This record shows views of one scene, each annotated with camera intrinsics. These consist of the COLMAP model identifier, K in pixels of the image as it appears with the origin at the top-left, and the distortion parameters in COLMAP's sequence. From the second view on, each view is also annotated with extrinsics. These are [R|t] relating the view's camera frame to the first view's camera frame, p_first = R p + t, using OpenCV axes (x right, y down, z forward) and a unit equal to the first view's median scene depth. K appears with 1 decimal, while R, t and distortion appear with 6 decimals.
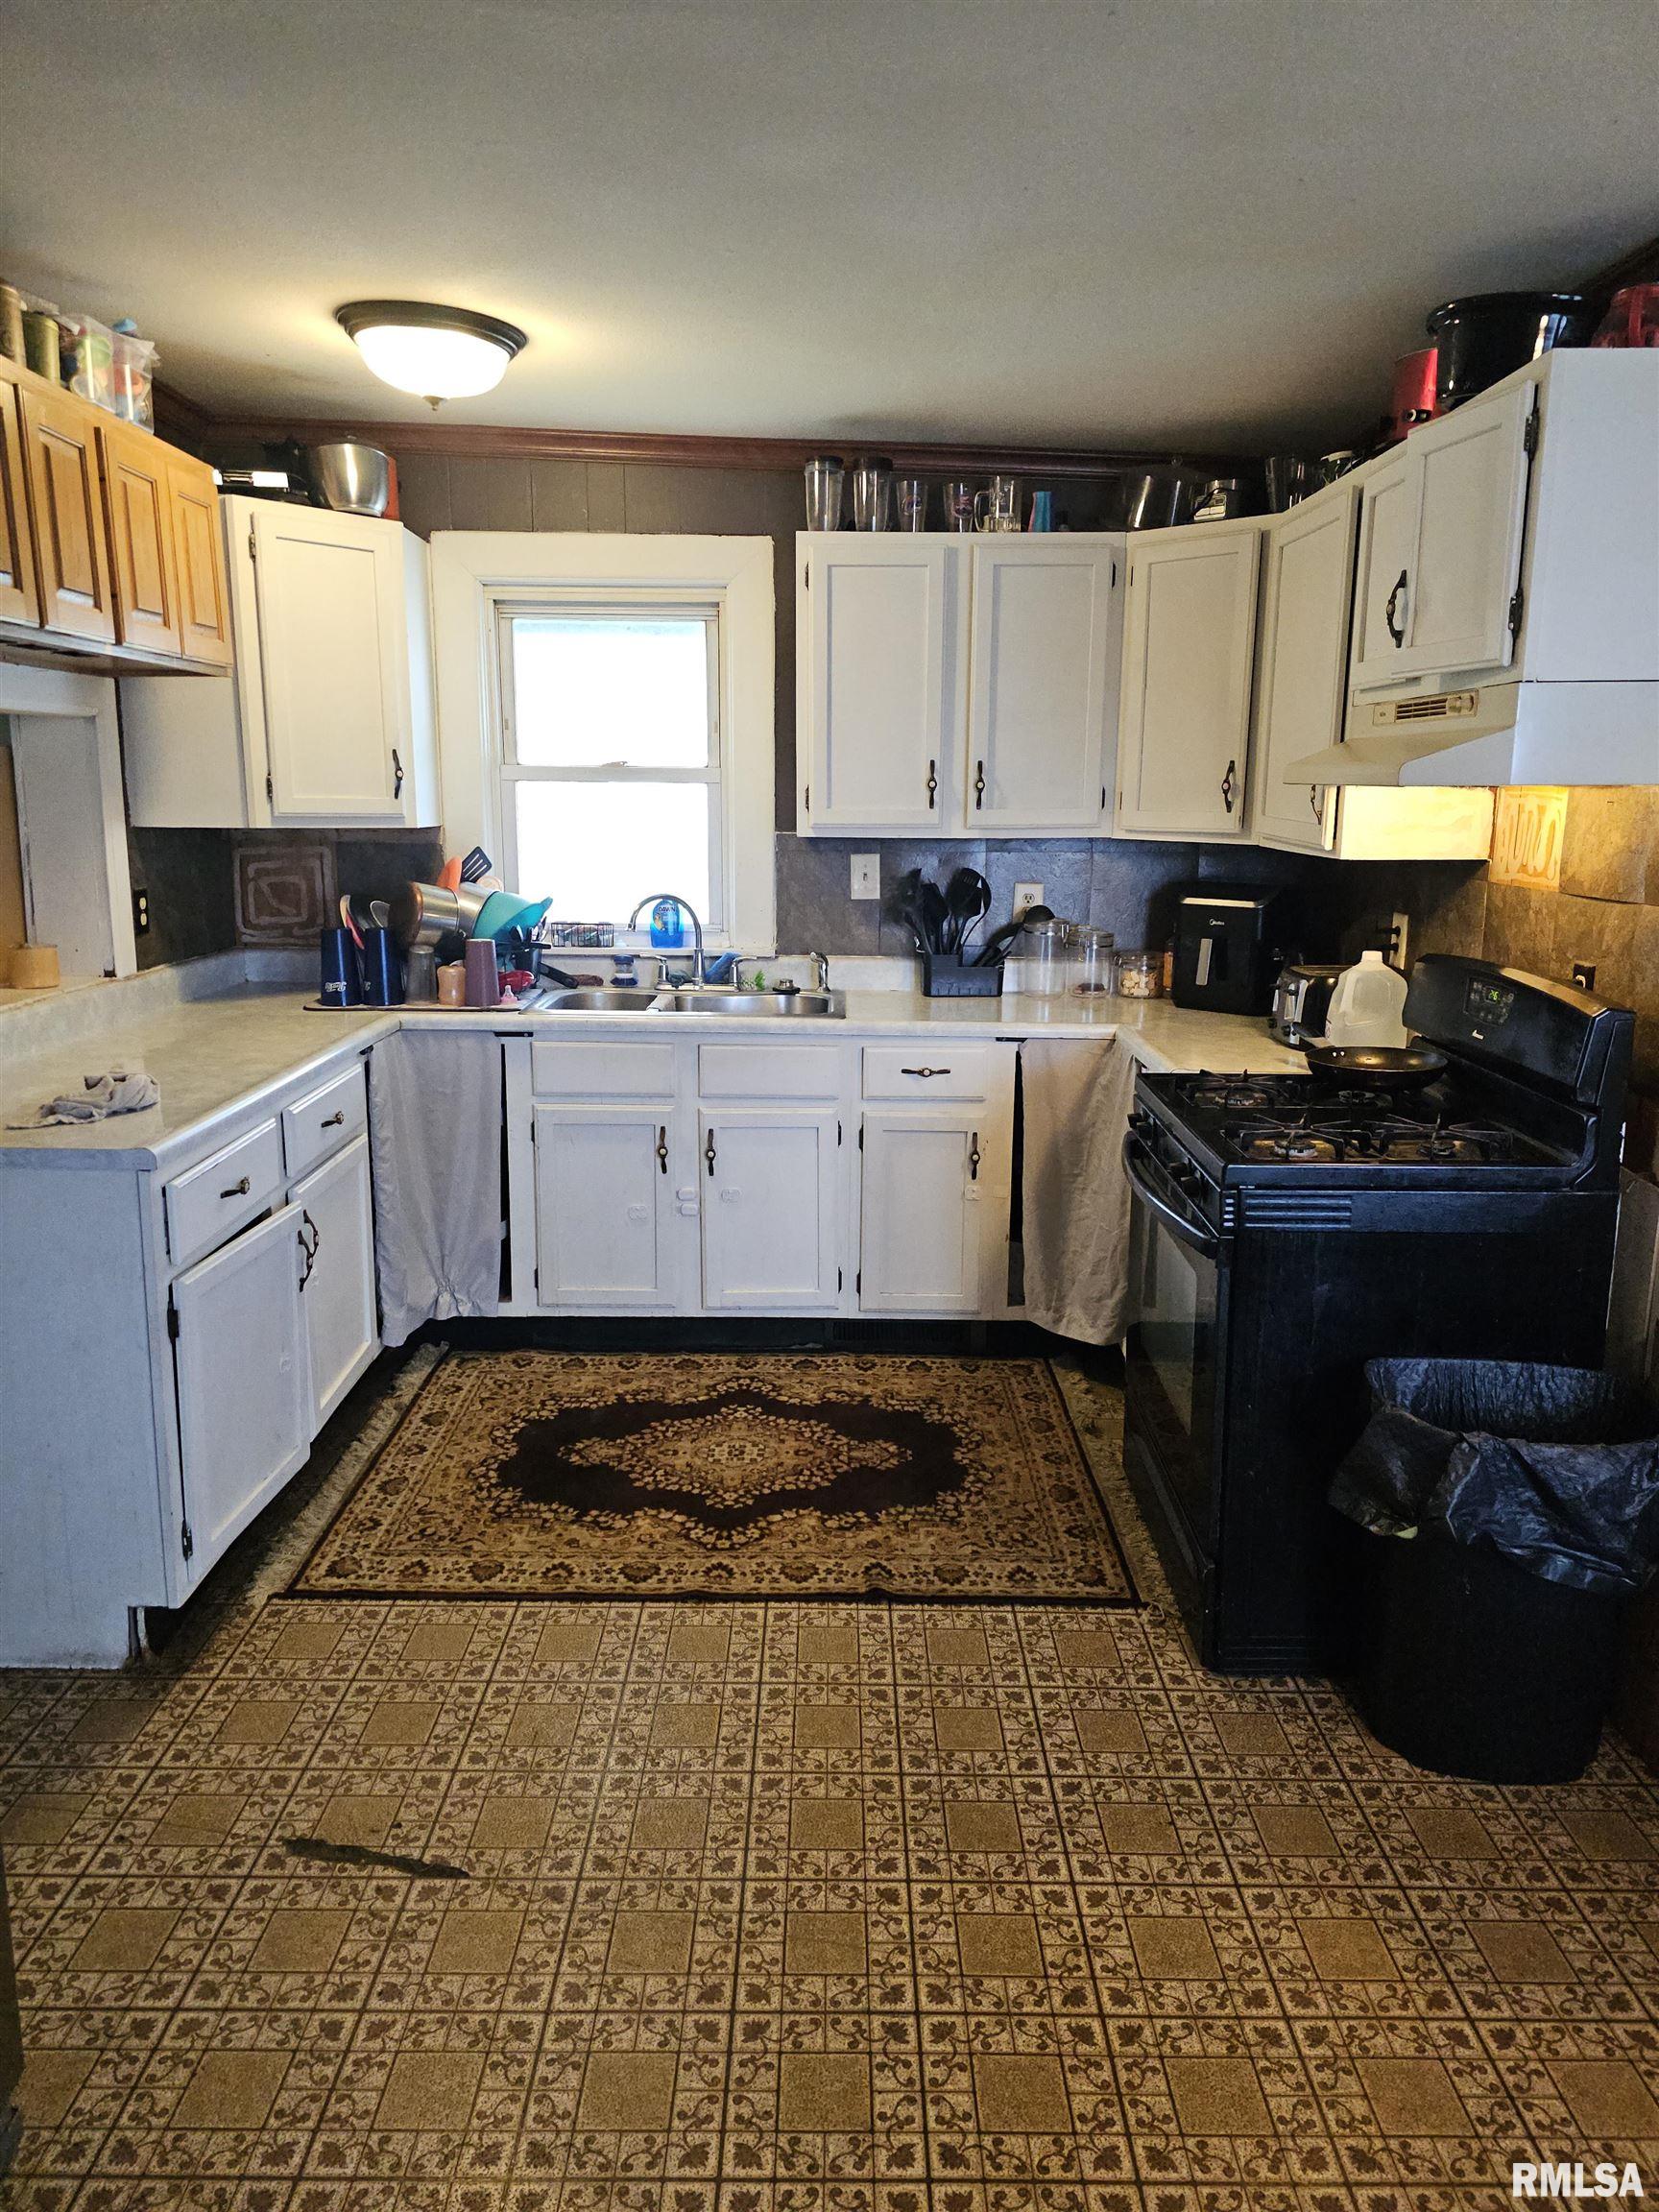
lens RADIAL K [[1477.6, 0, 827.7], [0, 1477.6, 1071.7], [0, 0, 1]] dist [0.118713, -0.149449]
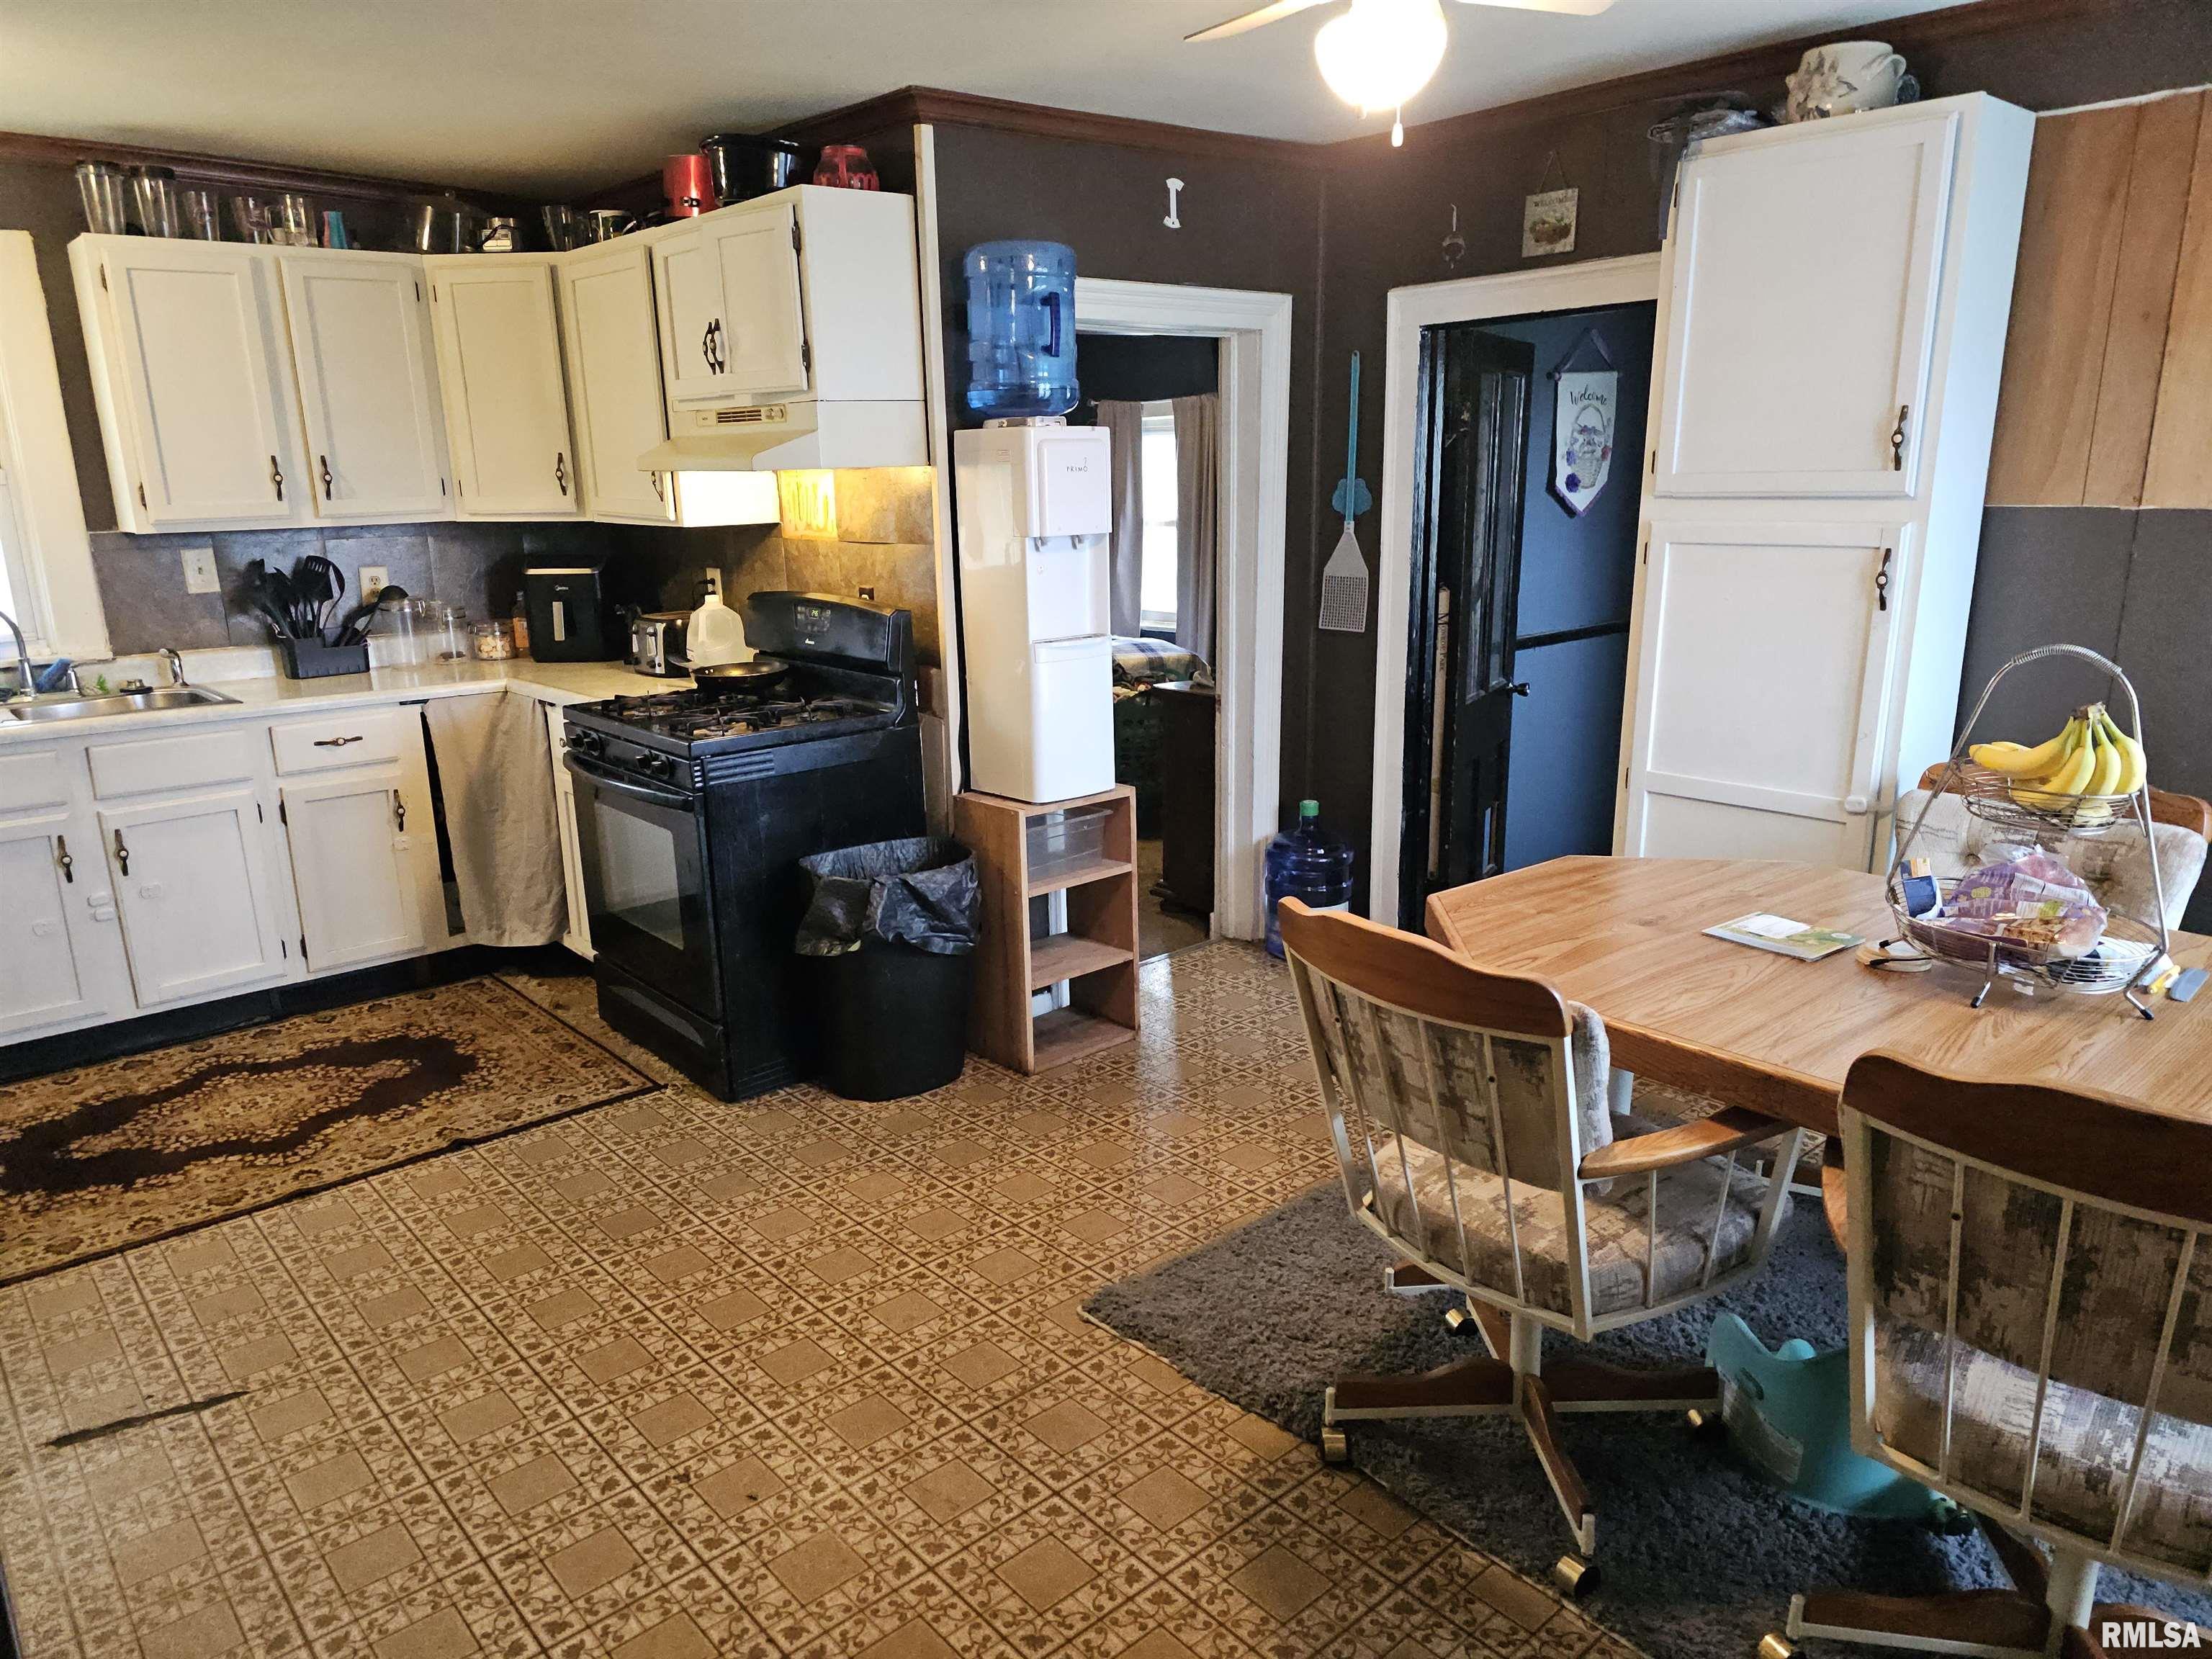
lens RADIAL K [[1492.0, 0, 1106.0], [0, 1492.0, 829.5], [0, 0, 1]] dist [-0.008319, -0.005478]
pose [[0.750737, -0.178885, 0.635920, -0.220991], [0.147986, 0.983714, 0.102014, 0.036170], [-0.643812, 0.017522, 0.764983, -0.209074]]
